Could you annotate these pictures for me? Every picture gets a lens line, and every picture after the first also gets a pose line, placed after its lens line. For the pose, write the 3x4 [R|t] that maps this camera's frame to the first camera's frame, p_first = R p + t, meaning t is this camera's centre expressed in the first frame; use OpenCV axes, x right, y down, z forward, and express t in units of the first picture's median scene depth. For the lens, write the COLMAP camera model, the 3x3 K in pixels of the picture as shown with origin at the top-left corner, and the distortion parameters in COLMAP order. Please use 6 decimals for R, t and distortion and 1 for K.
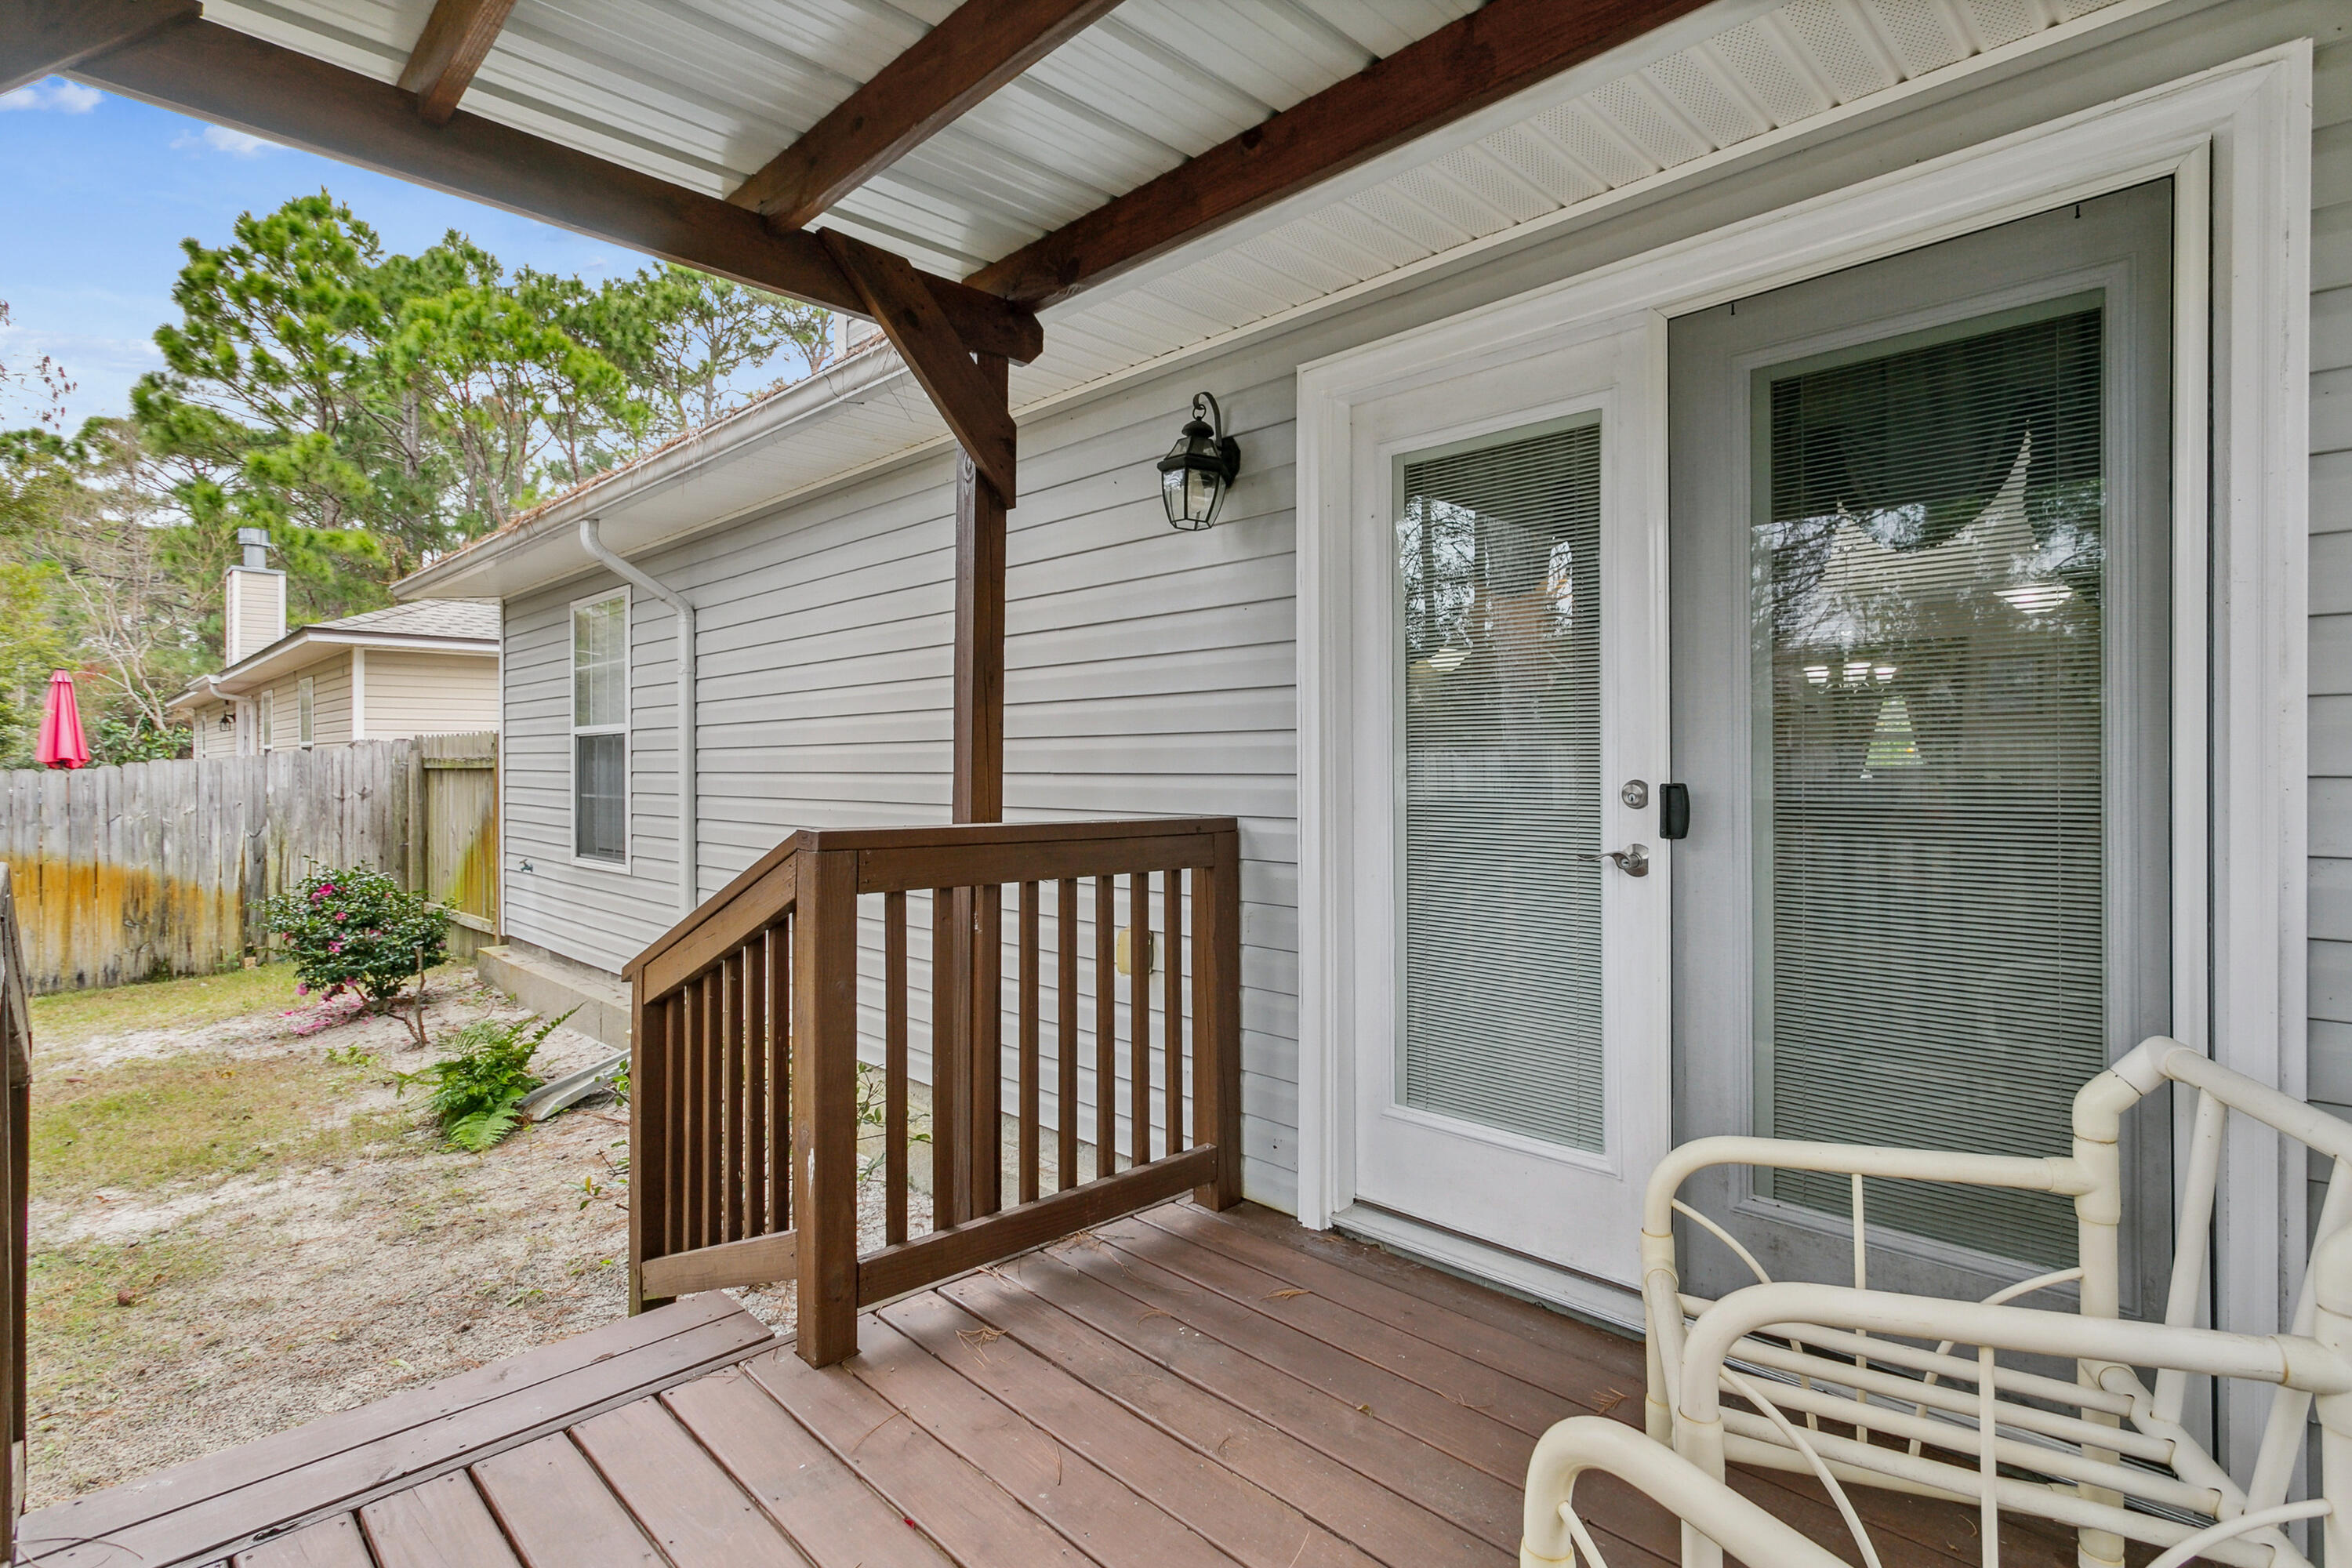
lens RADIAL K [[1155.9, 0, 1176.0], [0, 1155.9, 784.0], [0, 0, 1]] dist [0.010178, 0.000178]
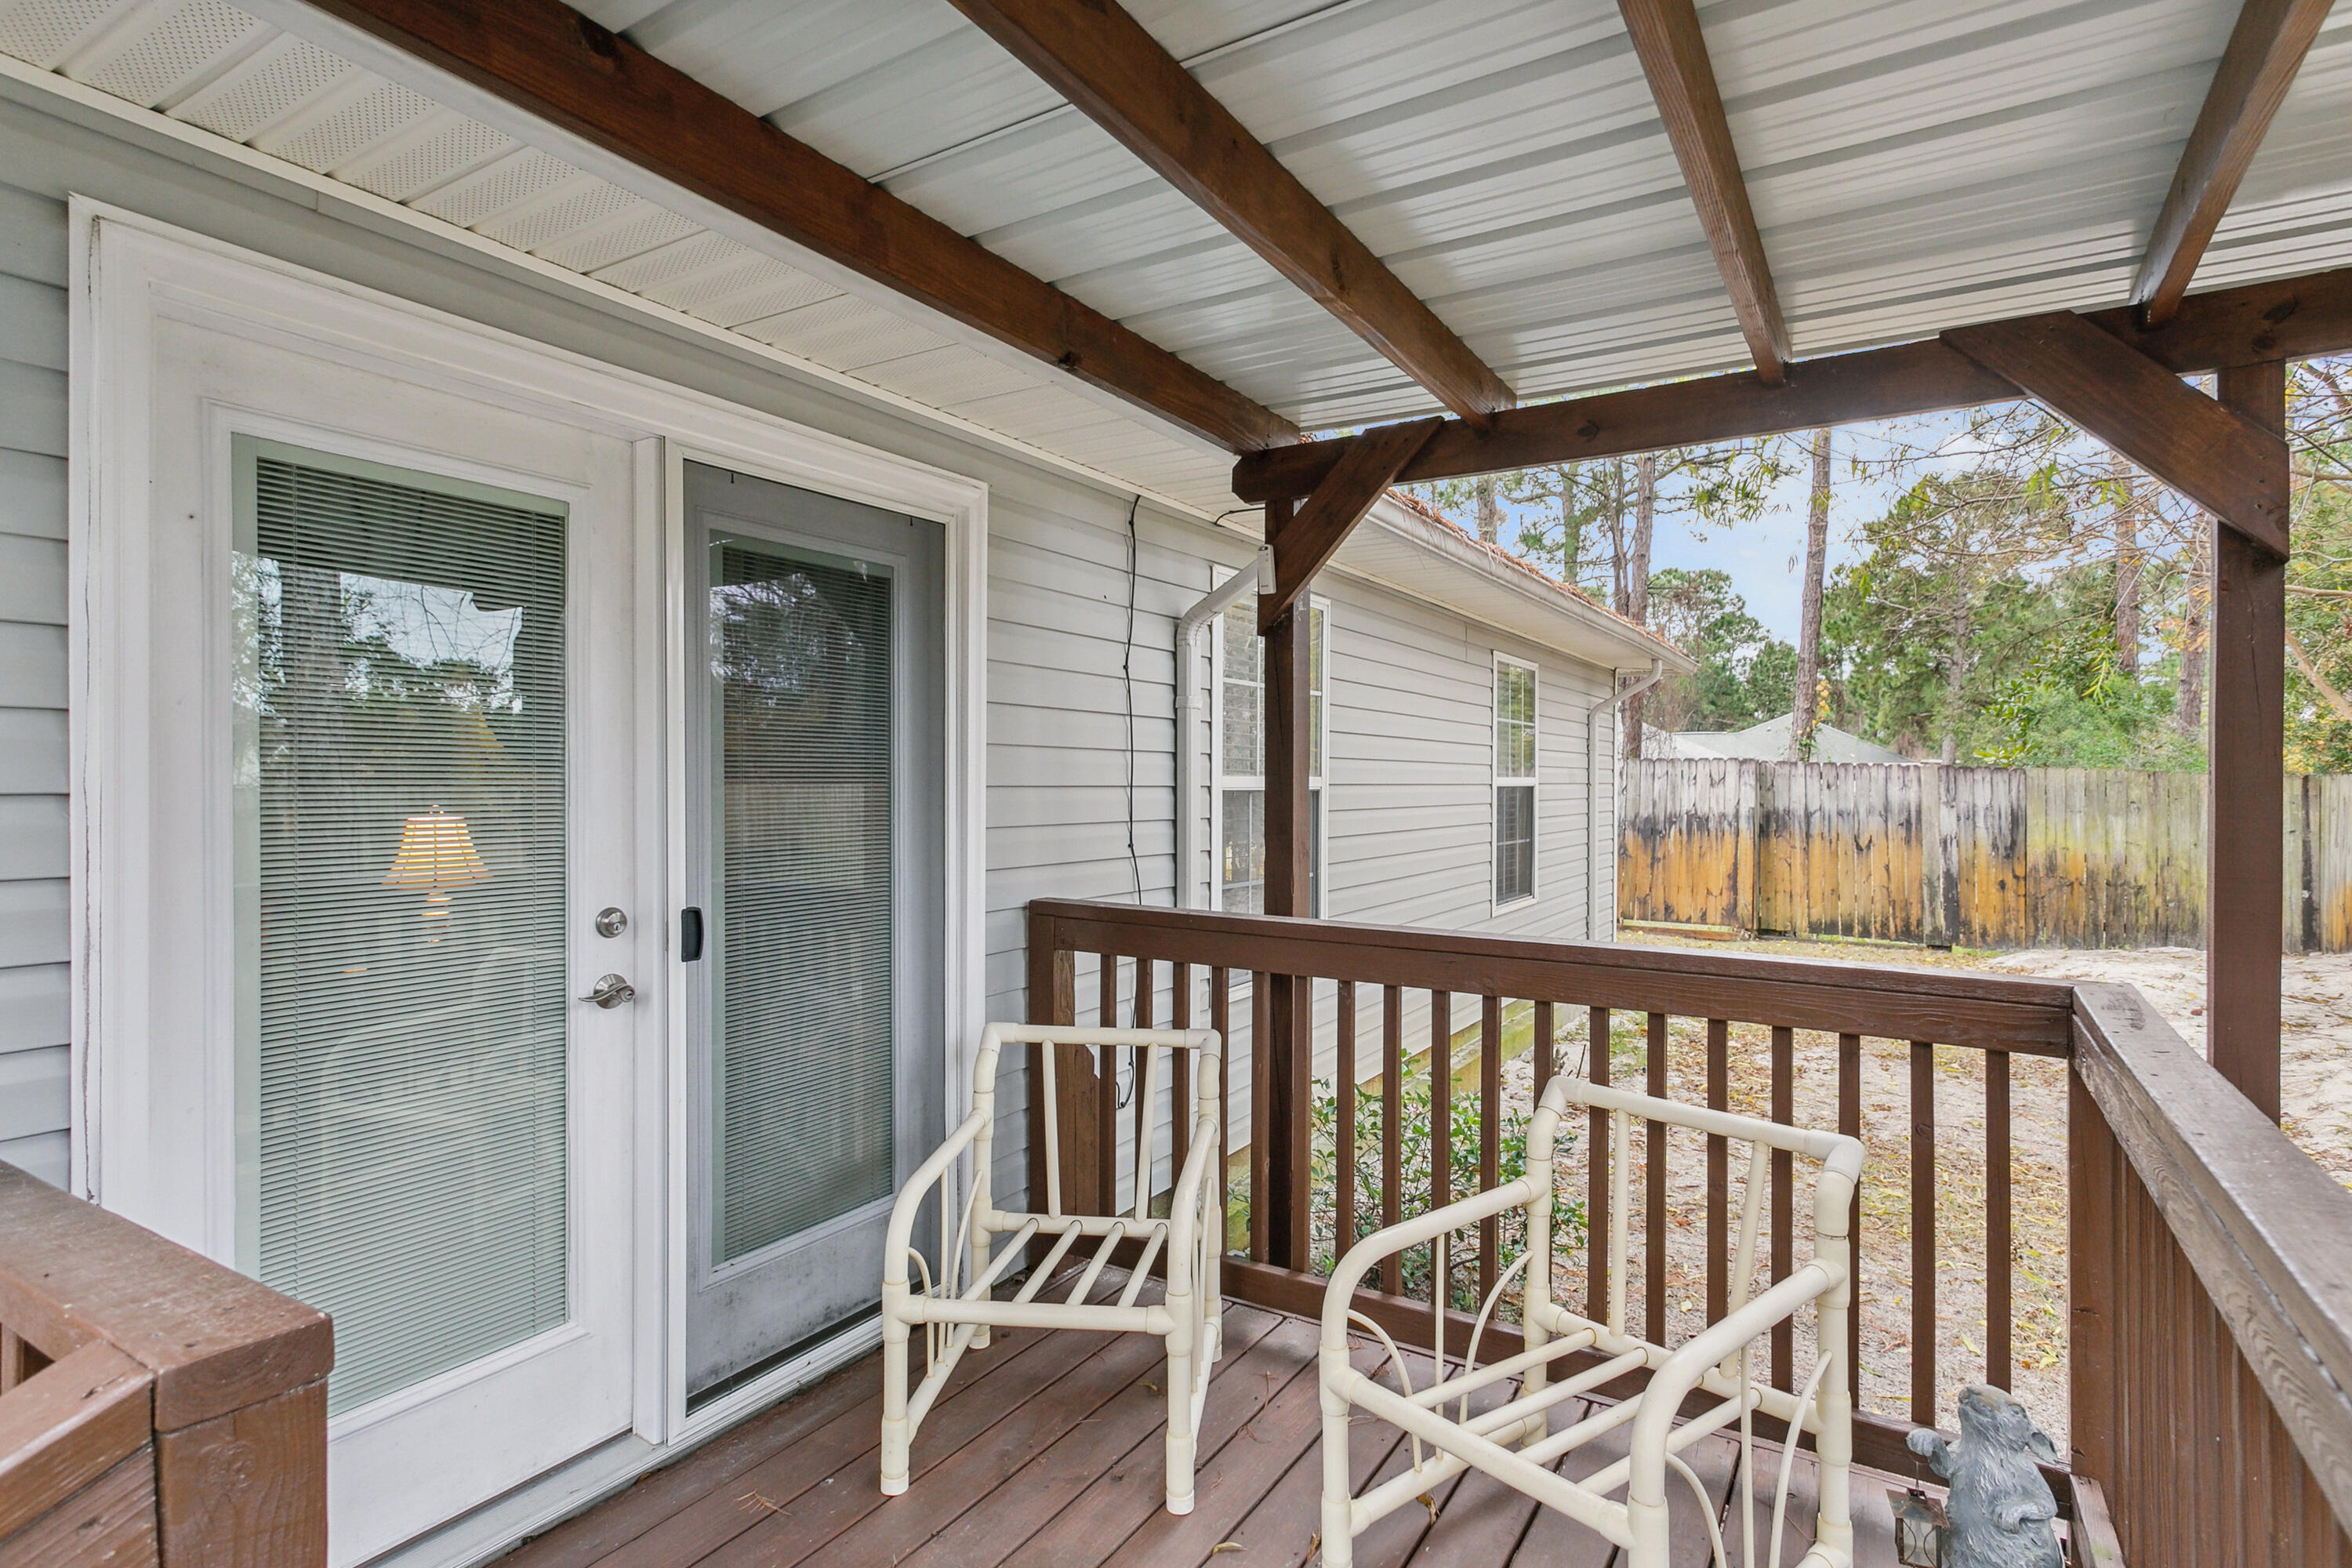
lens RADIAL K [[1155.9, 0, 1176.0], [0, 1155.9, 784.0], [0, 0, 1]] dist [0.010178, 0.000178]
pose [[-0.232706, -0.004485, 0.972537, -0.685225], [0.014429, 0.999863, 0.008063, -0.117203], [-0.972440, 0.015910, -0.232609, 0.834483]]
